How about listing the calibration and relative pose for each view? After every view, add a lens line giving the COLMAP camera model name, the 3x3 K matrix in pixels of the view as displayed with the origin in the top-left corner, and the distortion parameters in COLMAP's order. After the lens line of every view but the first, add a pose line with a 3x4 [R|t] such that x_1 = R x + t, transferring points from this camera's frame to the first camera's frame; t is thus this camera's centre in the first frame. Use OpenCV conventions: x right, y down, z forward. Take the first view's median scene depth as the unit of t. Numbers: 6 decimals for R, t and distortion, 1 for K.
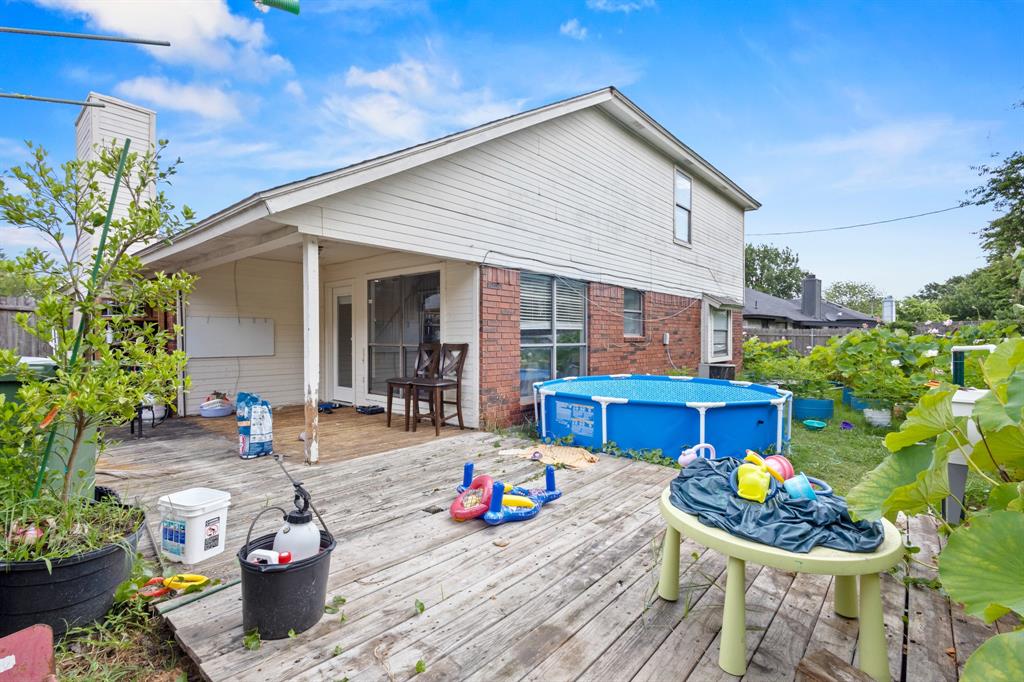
lens RADIAL K [[474.0, 0, 510.4], [0, 474.0, 340.8], [0, 0, 1]] dist [0.010661, -0.001223]
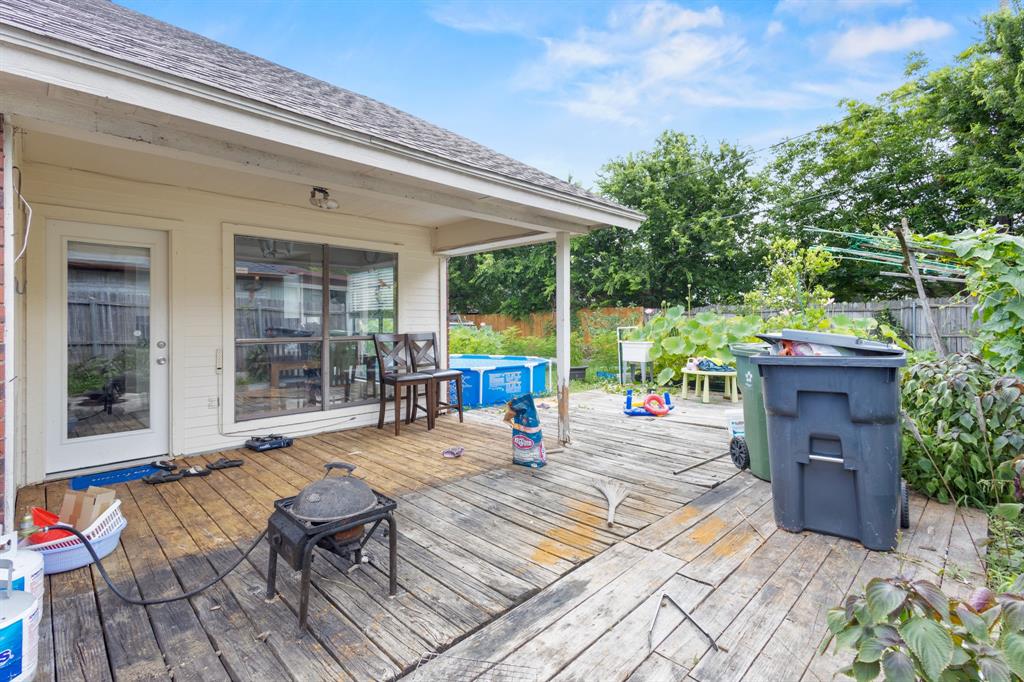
lens RADIAL K [[474.0, 0, 515.8], [0, 474.0, 322.7], [0, 0, 1]] dist [0.010661, -0.001223]
pose [[0.059924, 0.000323, 0.998203, -1.305068], [0.012236, 0.999925, -0.001058, -0.014299], [-0.998128, 0.012278, 0.059916, 0.908567]]
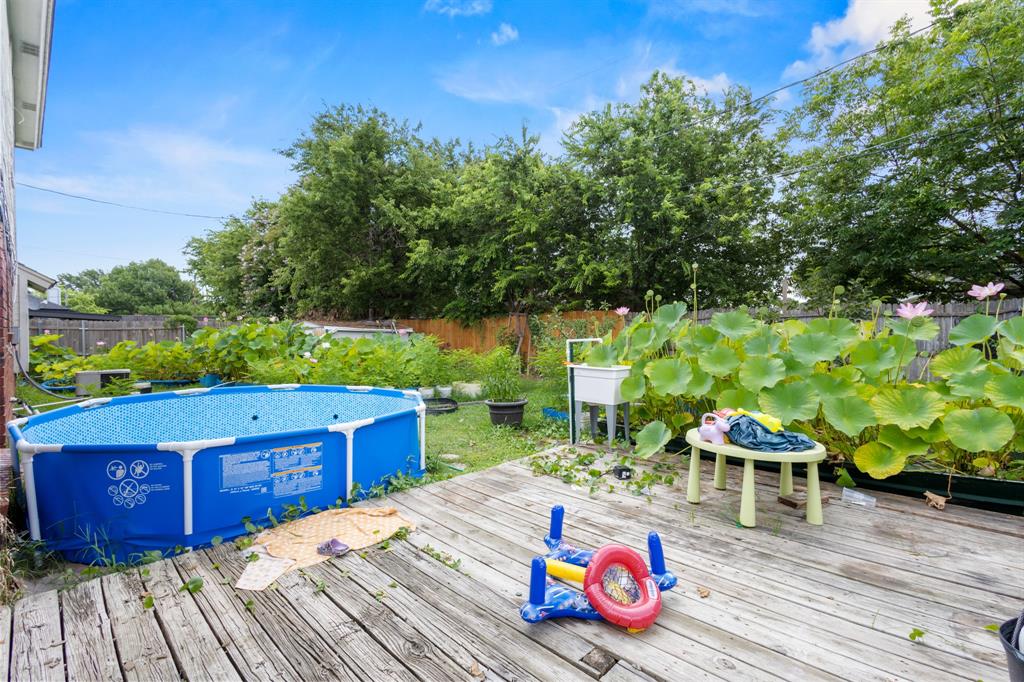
lens RADIAL K [[474.0, 0, 511.1], [0, 474.0, 338.3], [0, 0, 1]] dist [0.010661, -0.001223]
pose [[0.043683, -0.017043, 0.998900, -0.457553], [0.005693, 0.999842, 0.016810, -0.013940], [-0.999029, 0.004953, 0.043773, 0.696916]]
